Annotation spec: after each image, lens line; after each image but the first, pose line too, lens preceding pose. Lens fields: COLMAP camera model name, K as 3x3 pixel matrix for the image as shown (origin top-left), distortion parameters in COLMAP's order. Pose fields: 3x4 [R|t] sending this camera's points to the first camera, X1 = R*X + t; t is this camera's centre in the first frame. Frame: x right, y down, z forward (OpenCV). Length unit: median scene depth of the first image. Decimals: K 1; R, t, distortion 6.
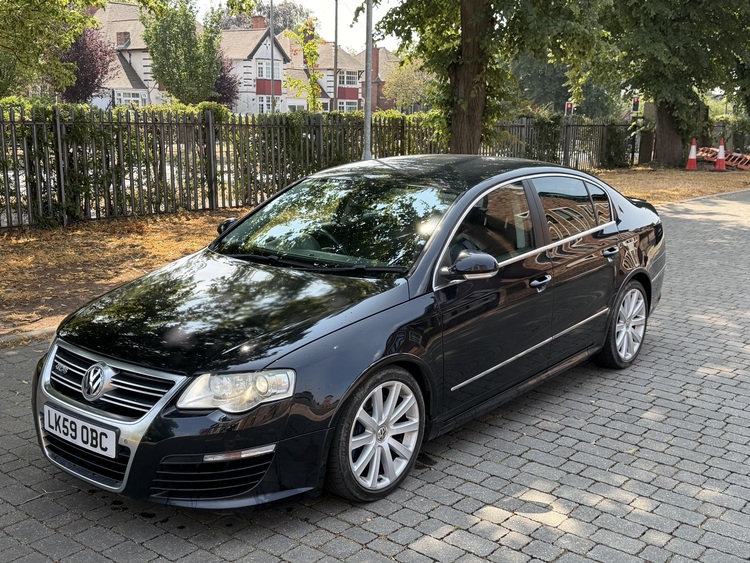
lens RADIAL K [[863.8, 0, 375.0], [0, 863.8, 281.5], [0, 0, 1]] dist [0.123928, -0.000111]
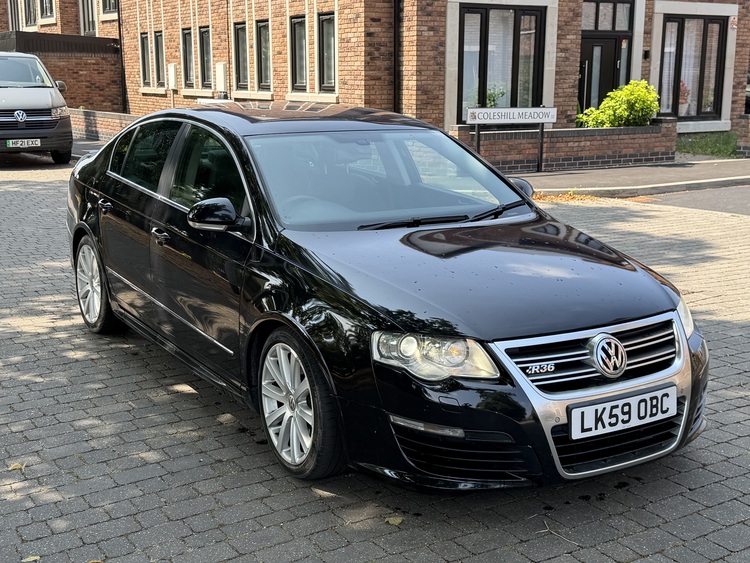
lens RADIAL K [[1002.1, 0, 375.0], [0, 1002.1, 281.5], [0, 0, 1]] dist [0.141959, -0.034170]
pose [[0.320575, -0.204896, 0.924797, -1.342677], [0.194673, 0.969734, 0.147370, -0.153253], [-0.927003, 0.132790, 0.350760, 0.882894]]
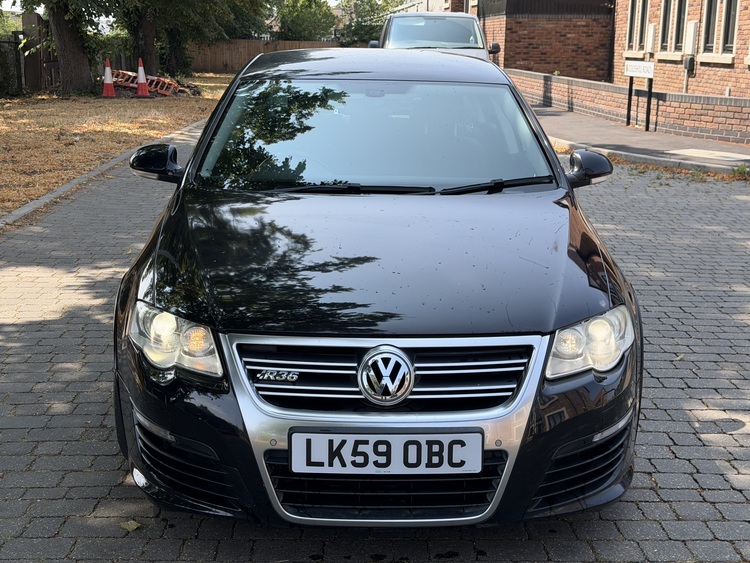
lens RADIAL K [[1079.6, 0, 375.0], [0, 1079.6, 281.5], [0, 0, 1]] dist [0.138934, -0.064140]
pose [[0.758265, -0.145475, 0.635508, -0.854231], [0.125902, 0.989112, 0.076198, -0.018103], [-0.639674, 0.022234, 0.768325, 0.397255]]
